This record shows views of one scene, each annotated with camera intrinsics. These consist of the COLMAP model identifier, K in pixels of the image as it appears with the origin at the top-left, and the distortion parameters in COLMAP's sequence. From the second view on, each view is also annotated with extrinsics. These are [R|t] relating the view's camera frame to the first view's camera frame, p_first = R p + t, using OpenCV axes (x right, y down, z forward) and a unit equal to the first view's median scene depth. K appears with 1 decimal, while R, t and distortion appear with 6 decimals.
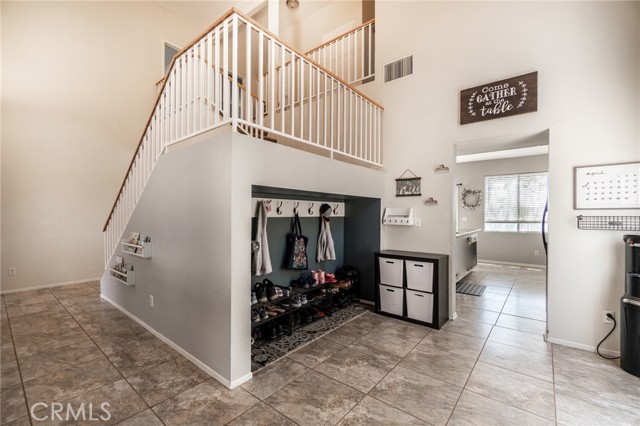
lens RADIAL K [[275.8, 0, 316.3], [0, 275.8, 214.8], [0, 0, 1]] dist [-0.000521, 0.002878]
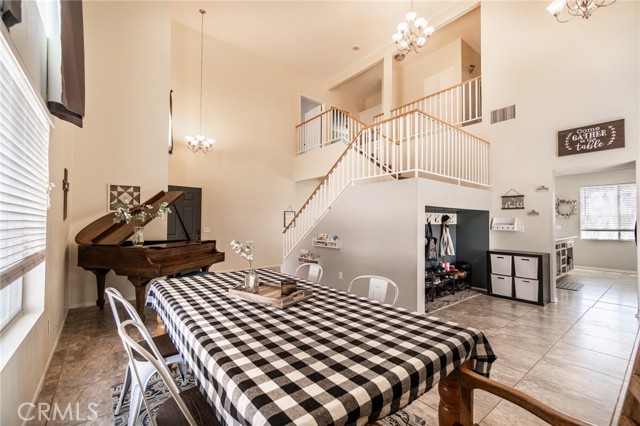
lens RADIAL K [[275.8, 0, 319.6], [0, 275.8, 215.2], [0, 0, 1]] dist [-0.000521, 0.002878]
pose [[0.978345, -0.002209, -0.206968, -0.334835], [-0.002959, 0.999692, -0.024656, -0.002316], [0.206958, 0.024735, 0.978037, -0.545687]]
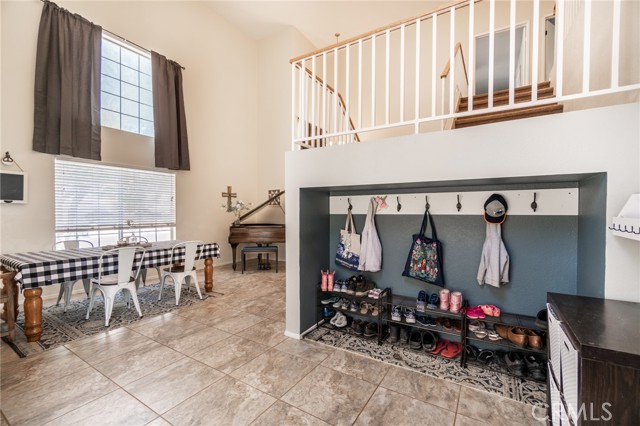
lens RADIAL K [[275.8, 0, 320.0], [0, 275.8, 209.9], [0, 0, 1]] dist [-0.000521, 0.002878]
pose [[0.137299, -0.010513, -0.990474, 0.665736], [-0.001308, 0.999941, -0.010795, 0.003530], [0.990529, 0.002778, 0.137277, 0.582129]]
